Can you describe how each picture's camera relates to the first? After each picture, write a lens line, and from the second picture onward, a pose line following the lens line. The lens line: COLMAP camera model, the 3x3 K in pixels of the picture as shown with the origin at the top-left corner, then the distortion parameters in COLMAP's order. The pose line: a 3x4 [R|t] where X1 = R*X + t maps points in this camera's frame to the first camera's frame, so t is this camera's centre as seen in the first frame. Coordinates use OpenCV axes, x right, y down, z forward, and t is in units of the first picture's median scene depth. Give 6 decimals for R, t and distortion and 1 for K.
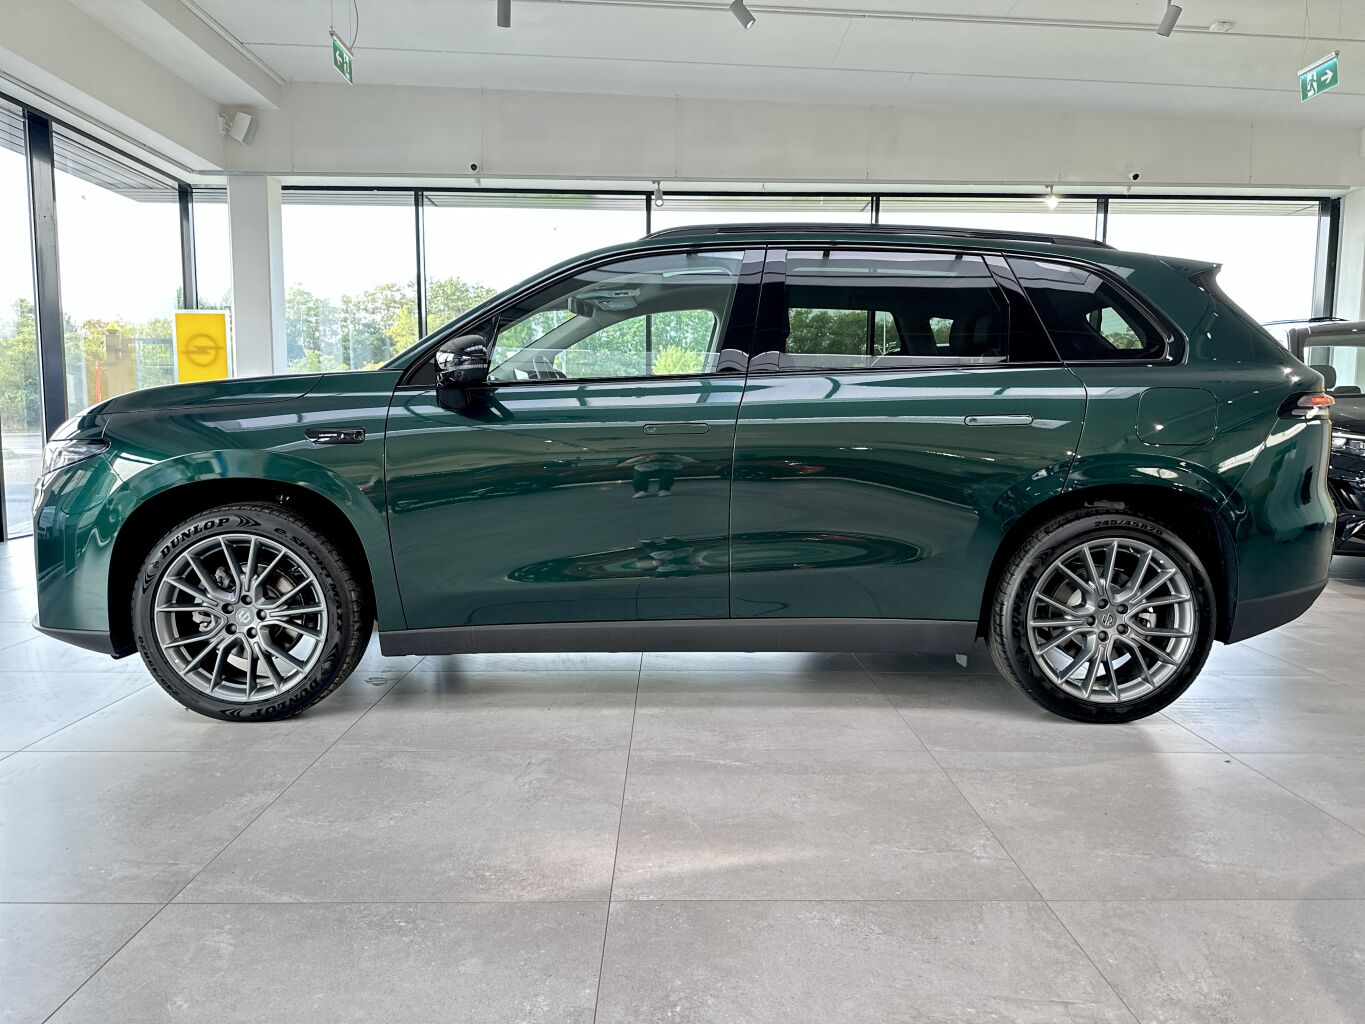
lens RADIAL K [[1000.1, 0, 684.7], [0, 1000.1, 519.1], [0, 0, 1]] dist [0.027269, -0.023209]
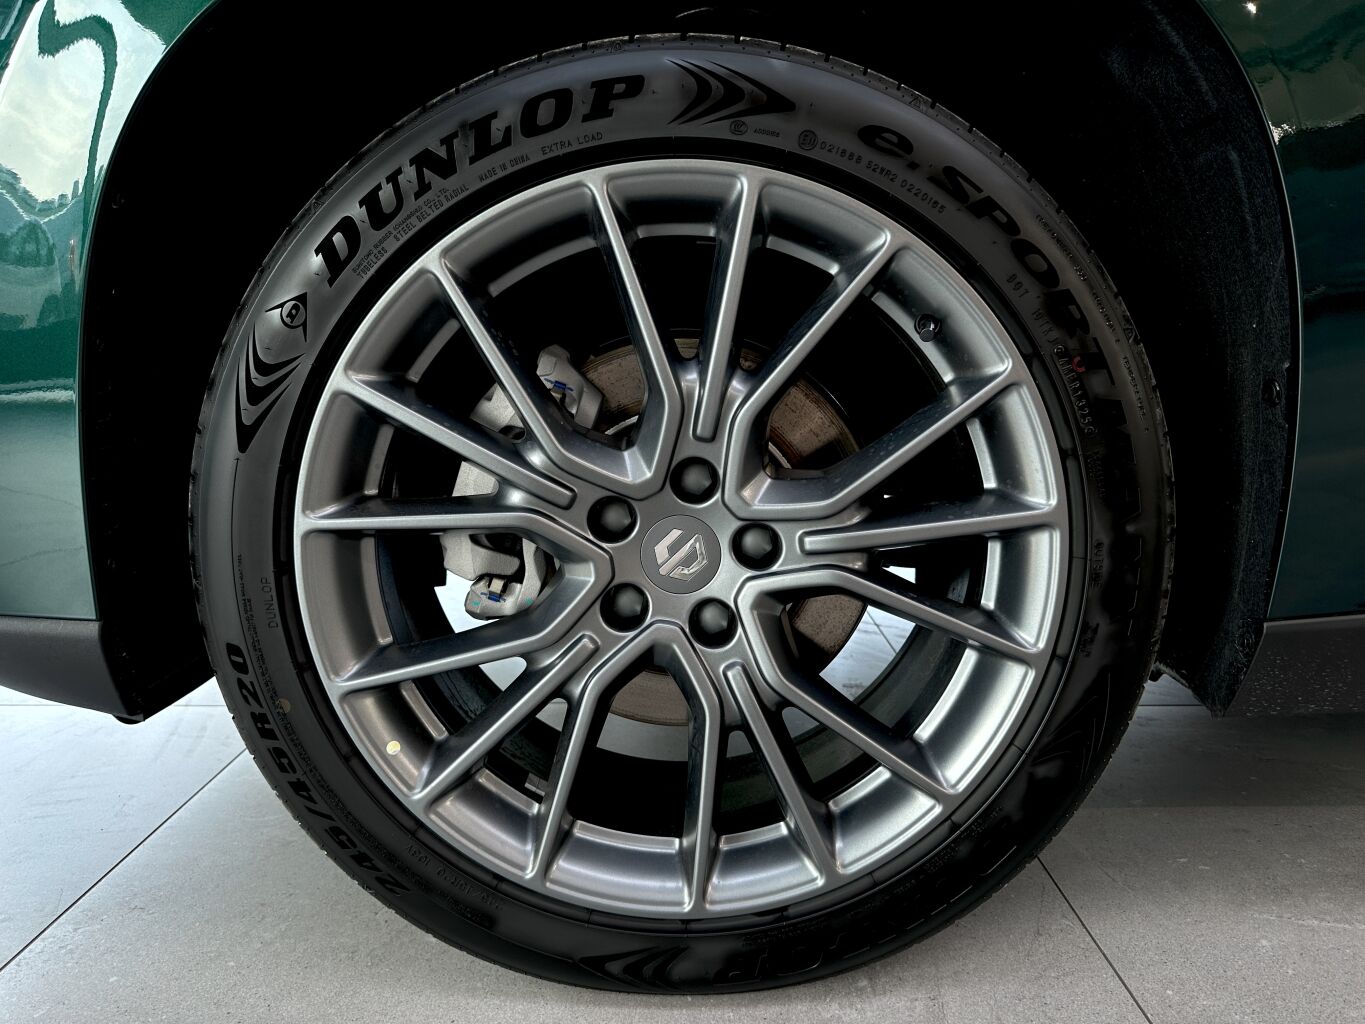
lens RADIAL K [[1000.1, 0, 686.4], [0, 1000.1, 515.6], [0, 0, 1]] dist [0.027269, -0.023209]
pose [[0.999868, -0.006630, -0.014818, -0.434049], [0.007555, 0.997972, 0.063203, 0.074460], [0.014369, -0.063307, 0.997891, 0.775525]]
